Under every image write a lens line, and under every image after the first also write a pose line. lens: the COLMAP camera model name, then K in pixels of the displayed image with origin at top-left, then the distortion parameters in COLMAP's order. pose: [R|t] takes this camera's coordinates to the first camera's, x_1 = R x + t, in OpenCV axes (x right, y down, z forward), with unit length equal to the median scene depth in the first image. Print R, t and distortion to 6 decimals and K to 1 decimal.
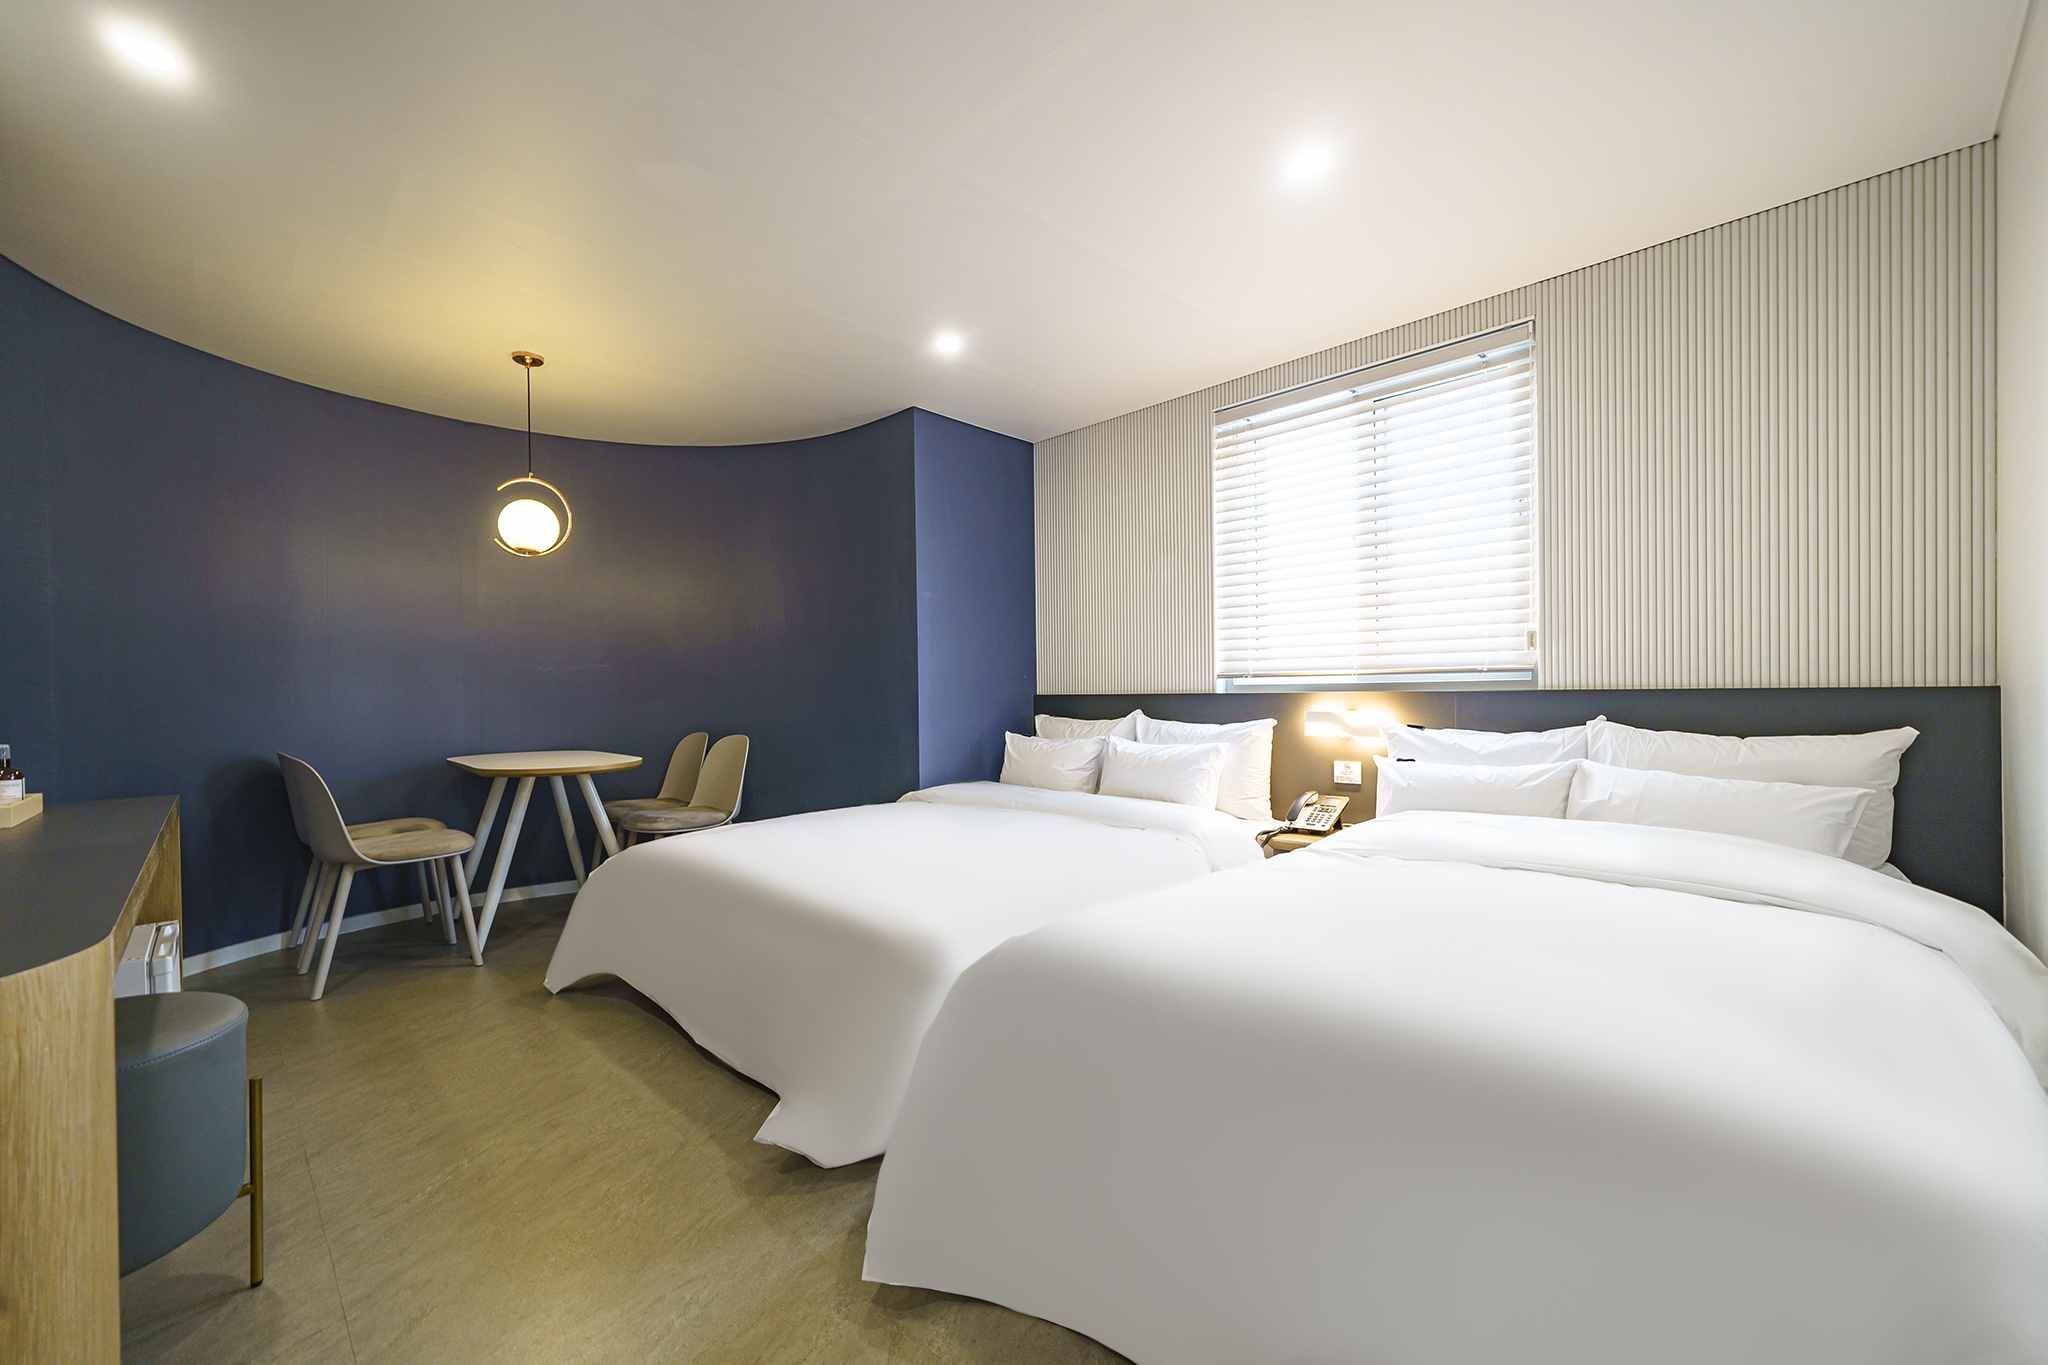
lens RADIAL K [[845.9, 0, 1016.7], [0, 845.9, 697.8], [0, 0, 1]] dist [0.000057, -0.000101]
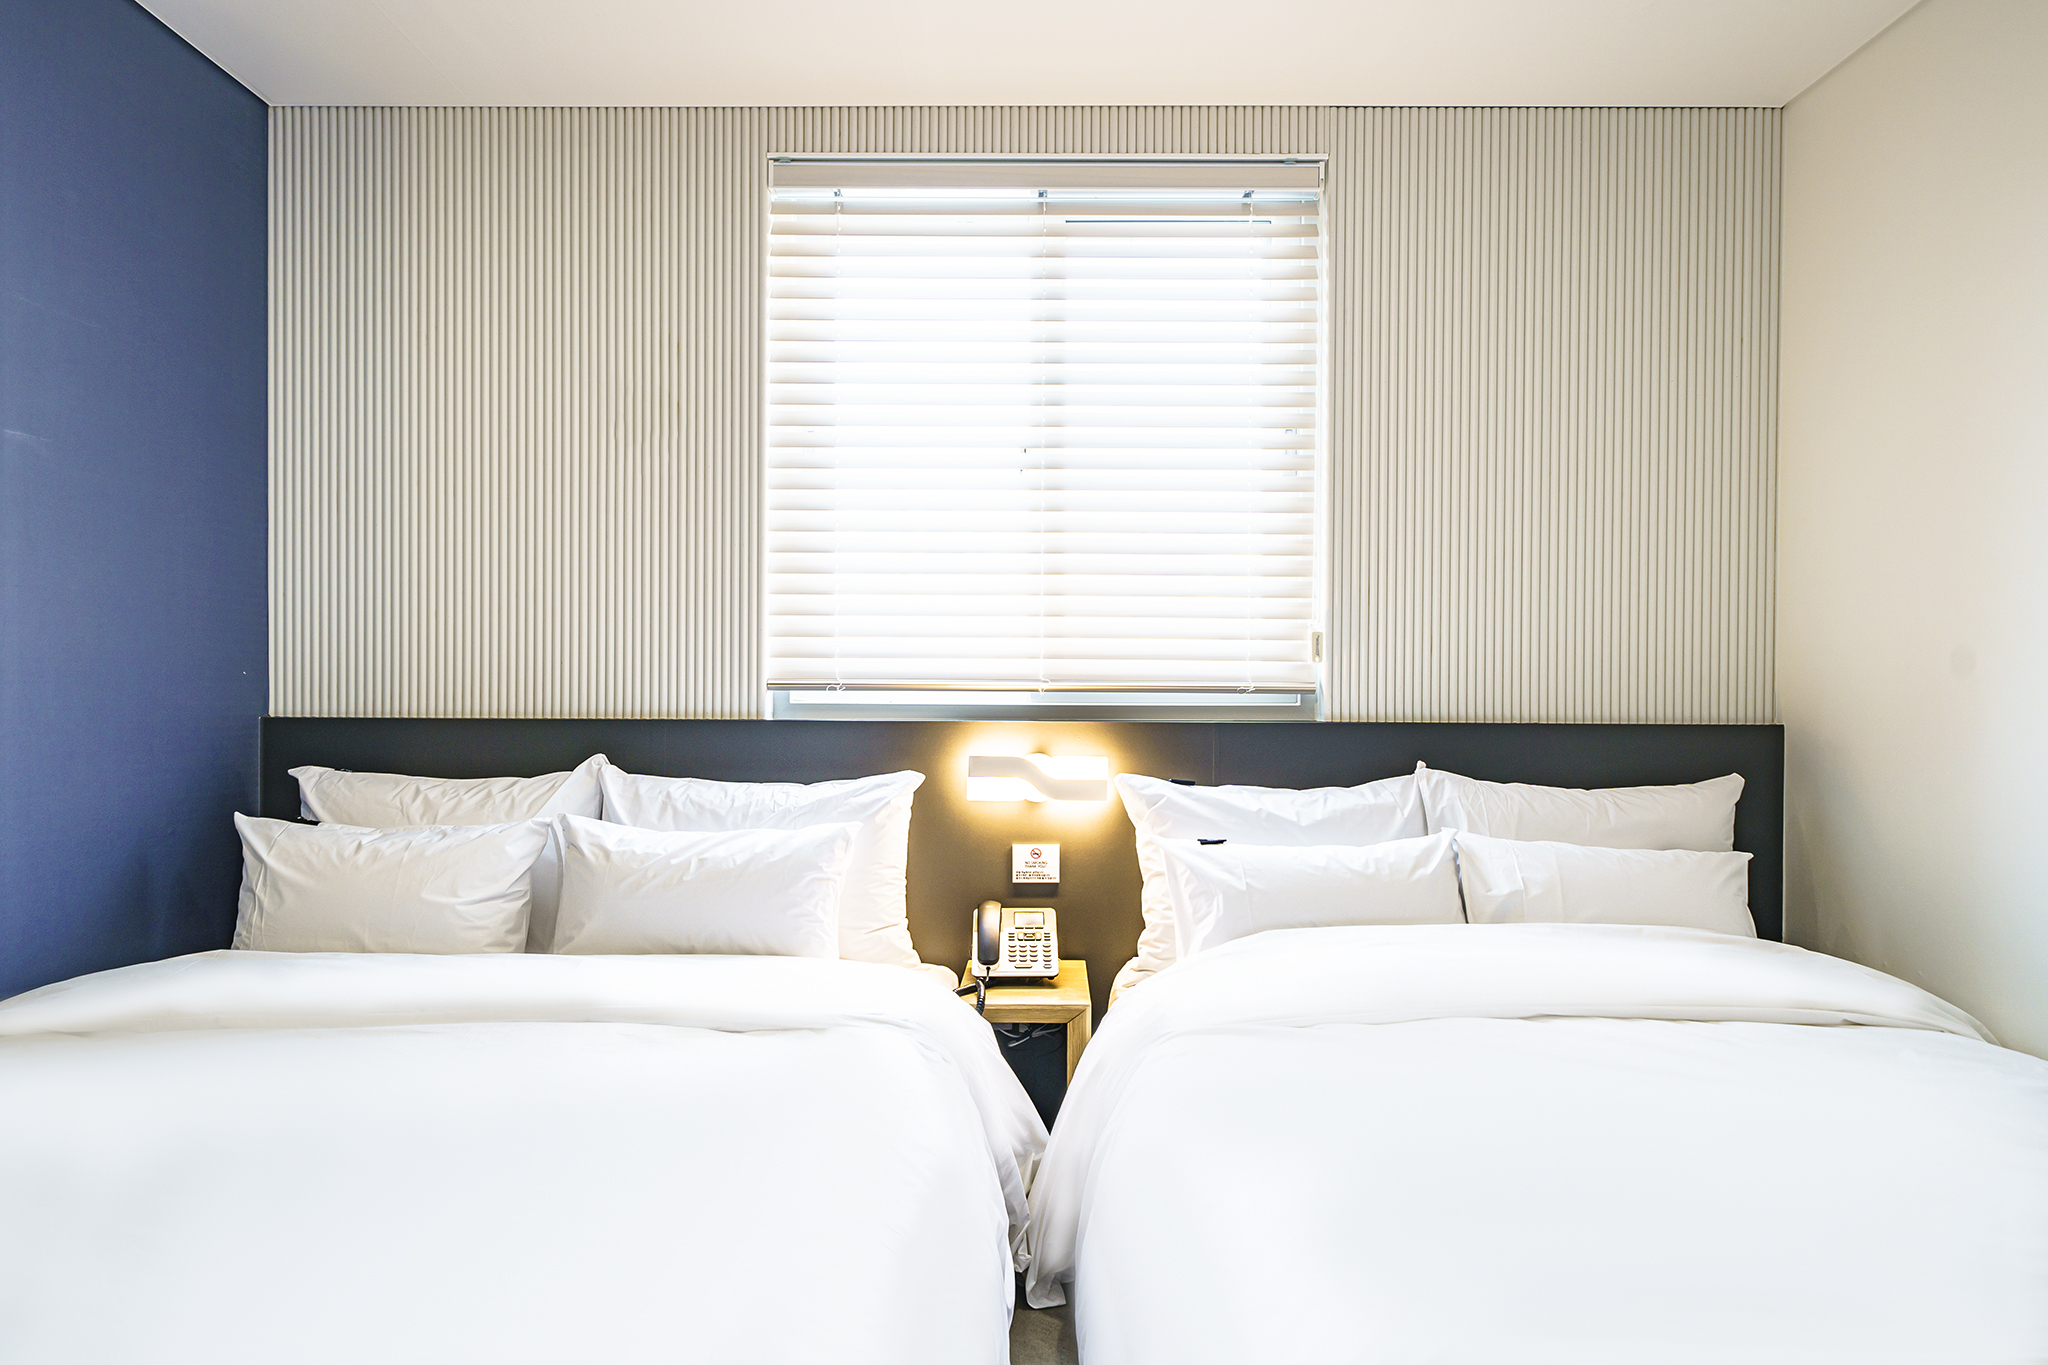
lens RADIAL K [[1377.4, 0, 1024.0], [0, 1377.4, 682.5], [0, 0, 1]] dist [0.031401, -0.001620]
pose [[0.694184, 0.018993, 0.719547, -0.277130], [-0.009493, 0.999806, -0.017233, -0.016772], [-0.719735, 0.005132, 0.694230, 0.363472]]
